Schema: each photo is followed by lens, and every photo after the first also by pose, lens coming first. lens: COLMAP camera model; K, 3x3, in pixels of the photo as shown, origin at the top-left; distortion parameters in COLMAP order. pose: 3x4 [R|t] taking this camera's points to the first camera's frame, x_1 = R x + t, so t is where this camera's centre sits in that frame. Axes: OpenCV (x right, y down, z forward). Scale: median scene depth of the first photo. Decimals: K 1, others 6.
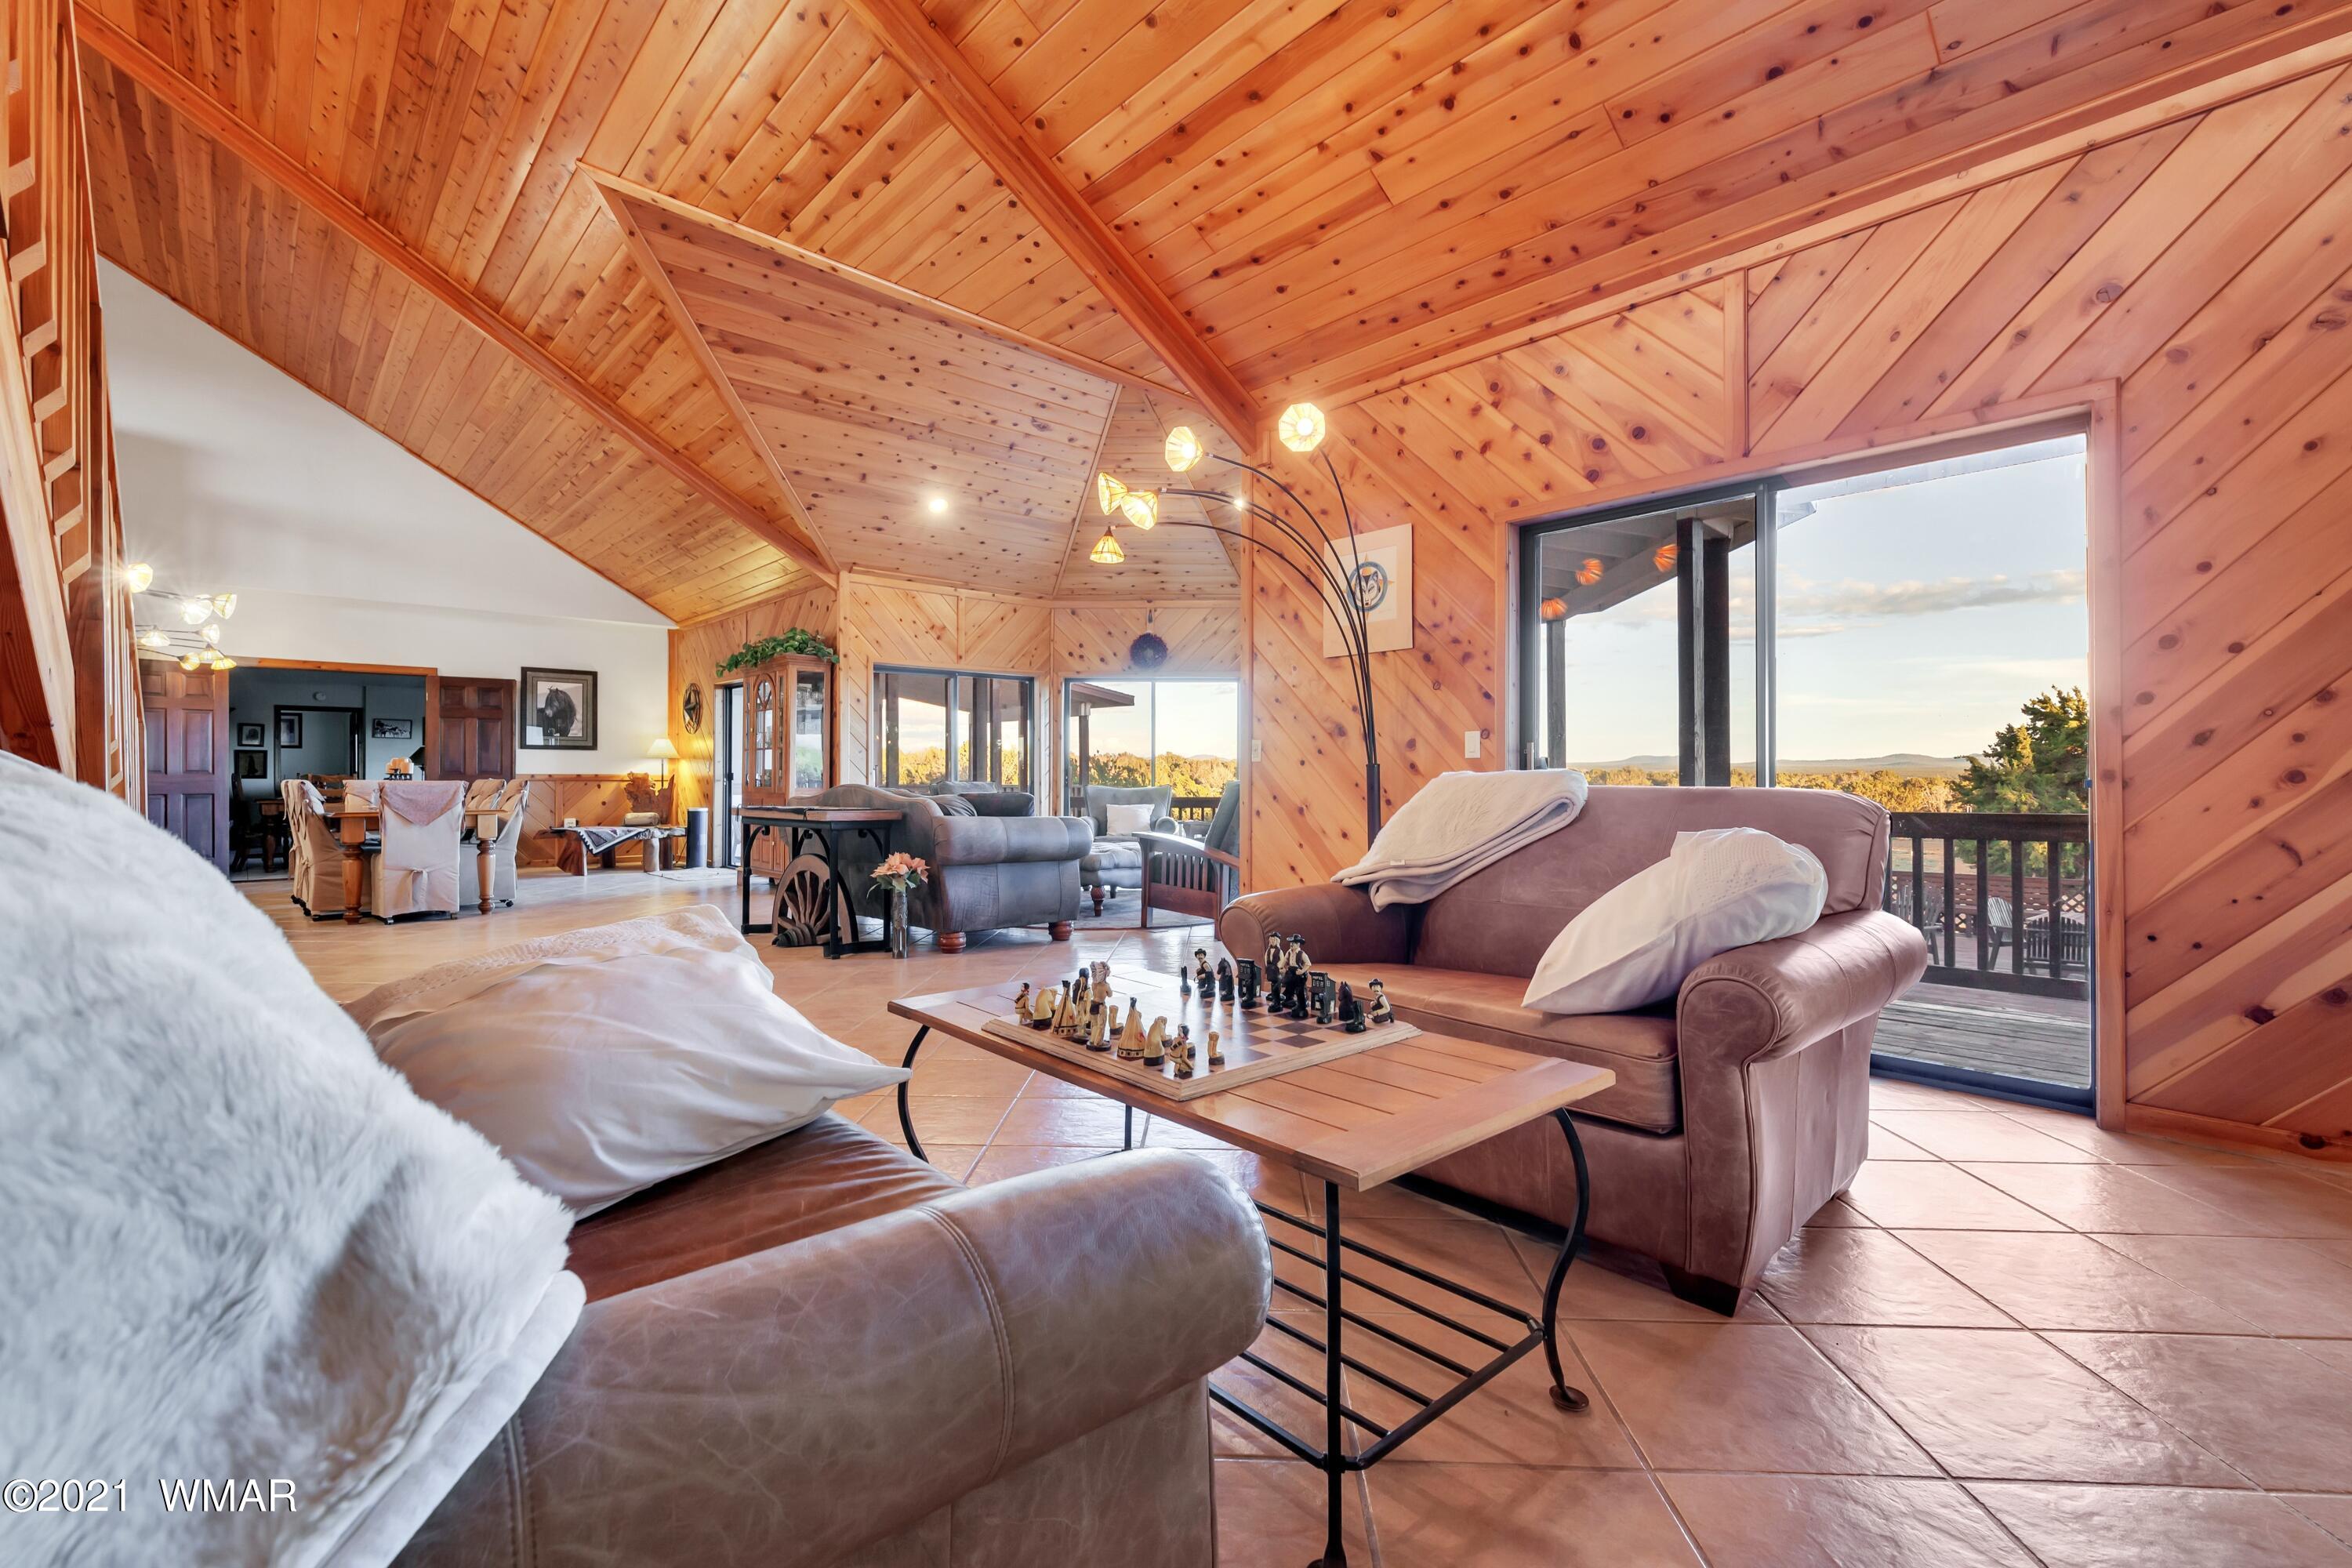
lens RADIAL K [[1040.7, 0, 1178.1], [0, 1040.7, 780.7], [0, 0, 1]] dist [0.000976, 0.000169]
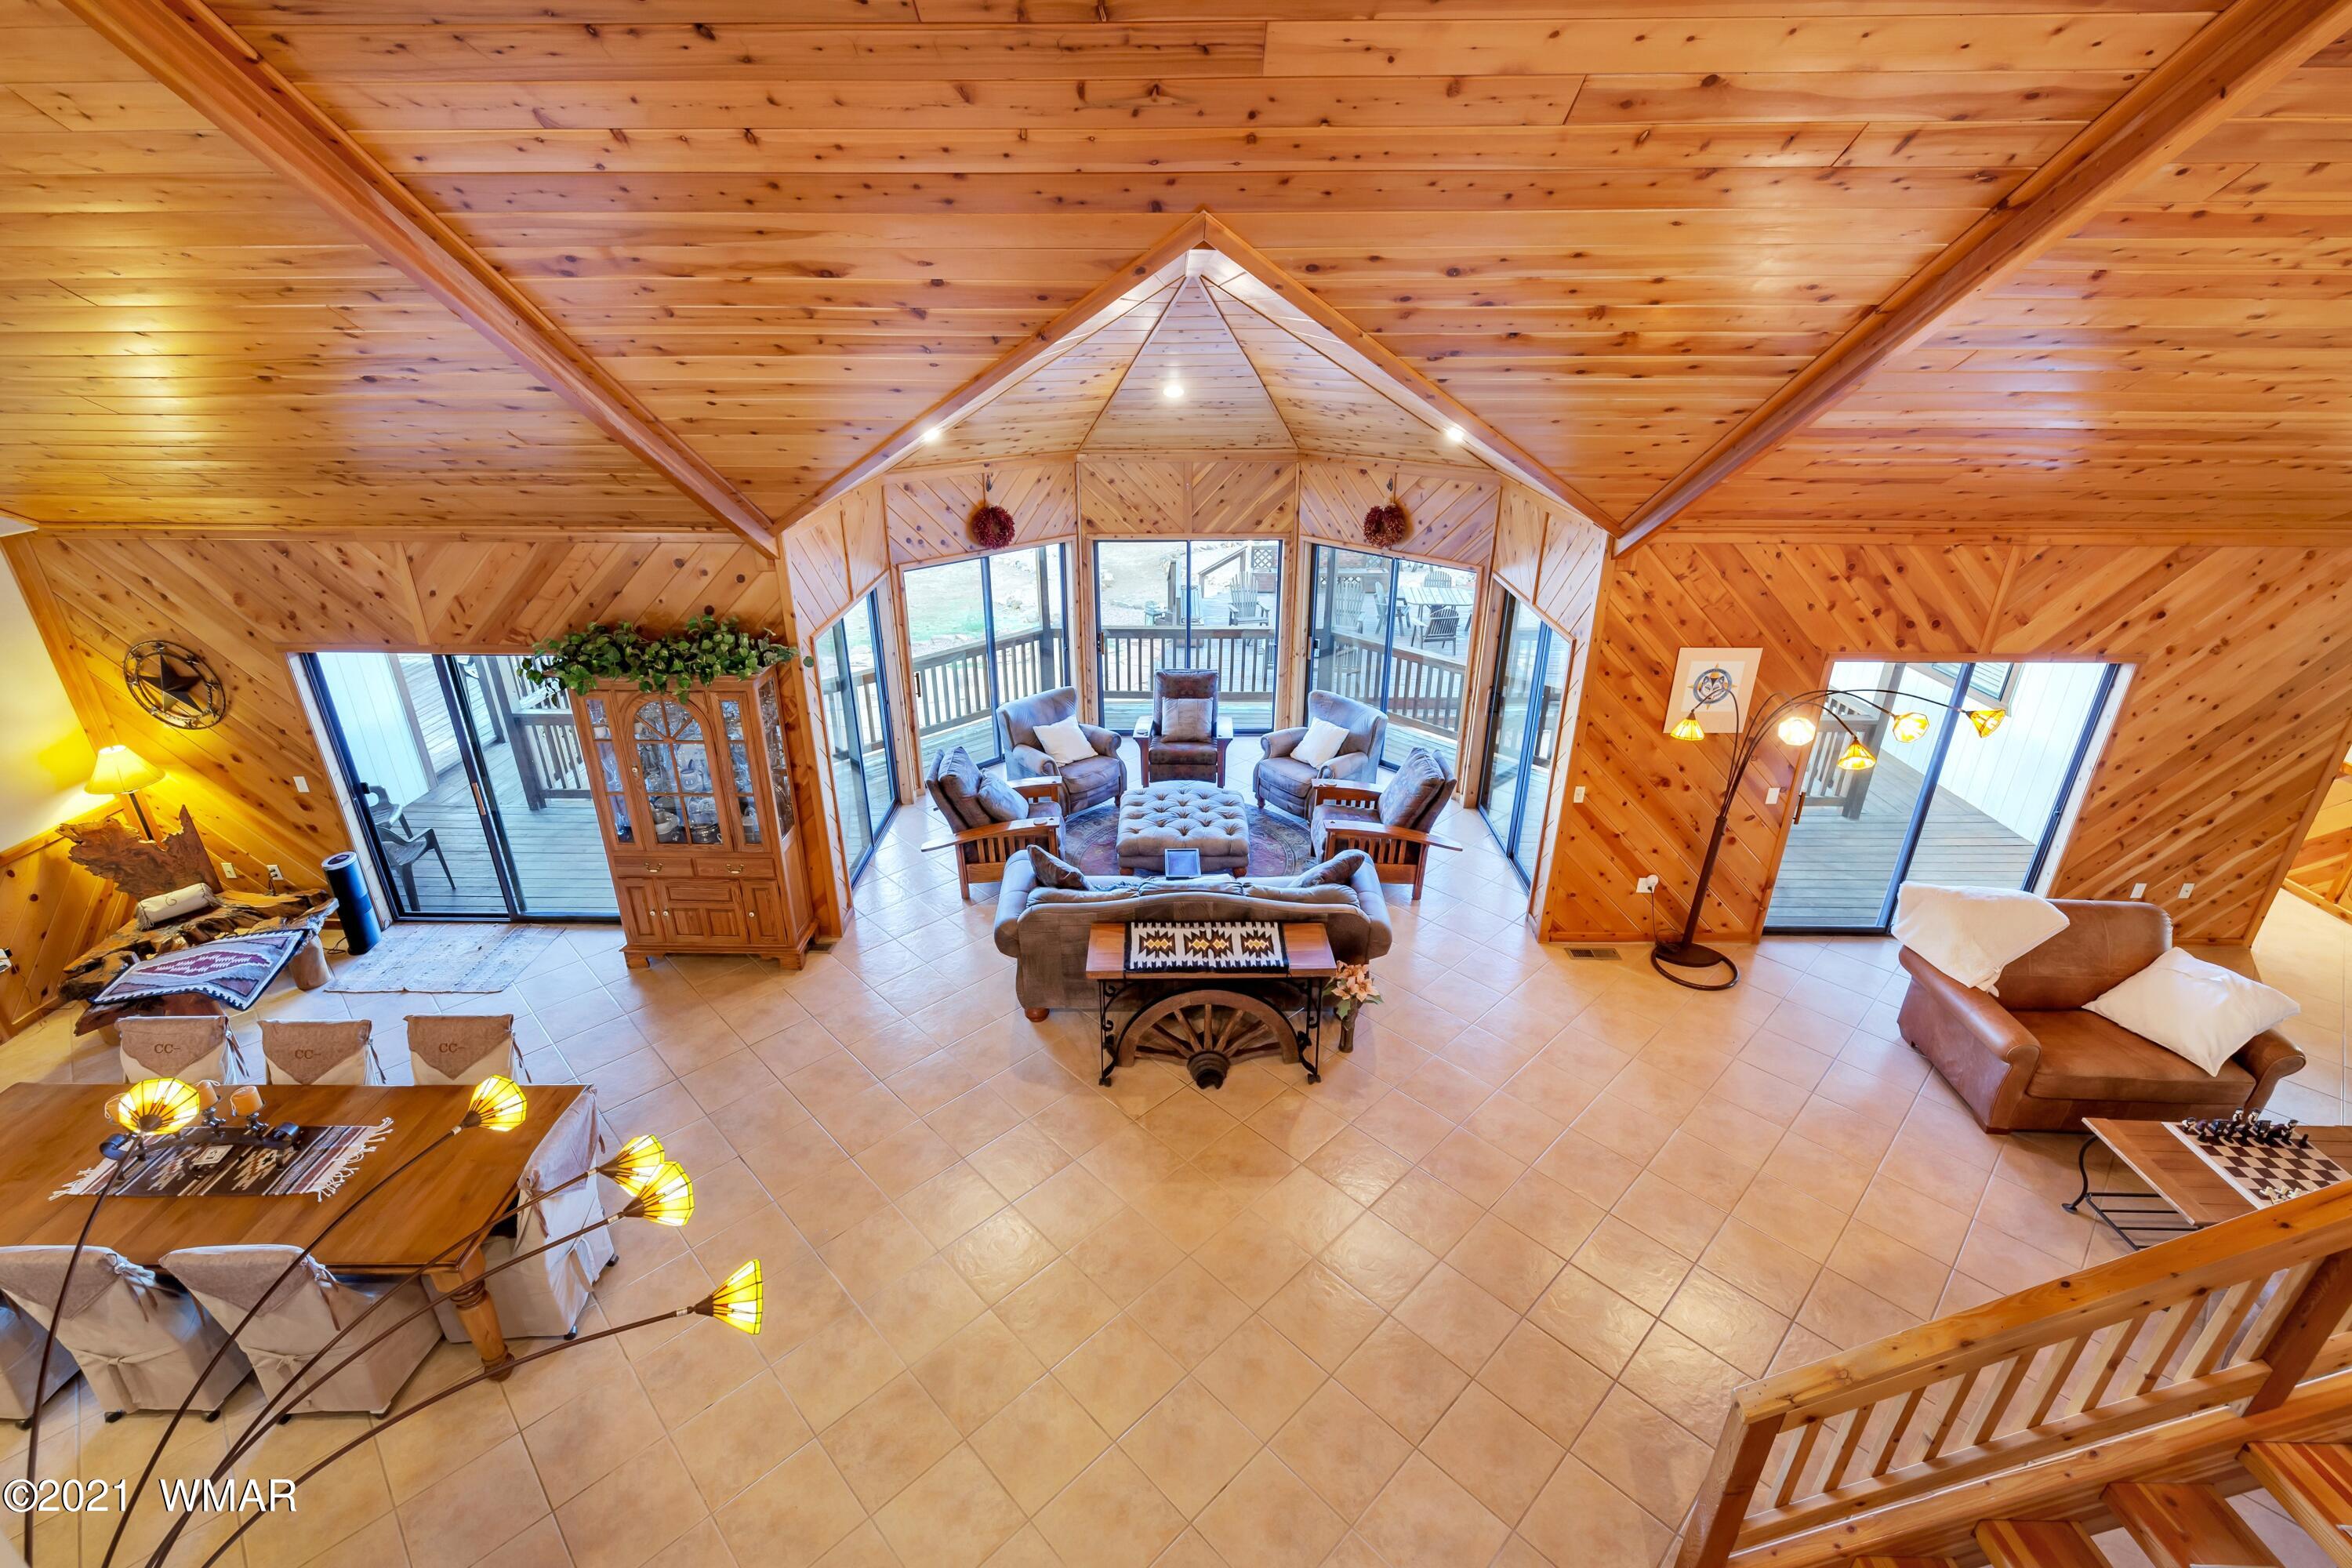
lens RADIAL K [[1040.7, 0, 1173.4], [0, 1040.7, 785.1], [0, 0, 1]] dist [0.000976, 0.000169]
pose [[0.679164, -0.305765, 0.667266, -1.263141], [-0.003713, 0.907656, 0.419698, -0.652413], [-0.733977, -0.287522, 0.615312, 0.675573]]
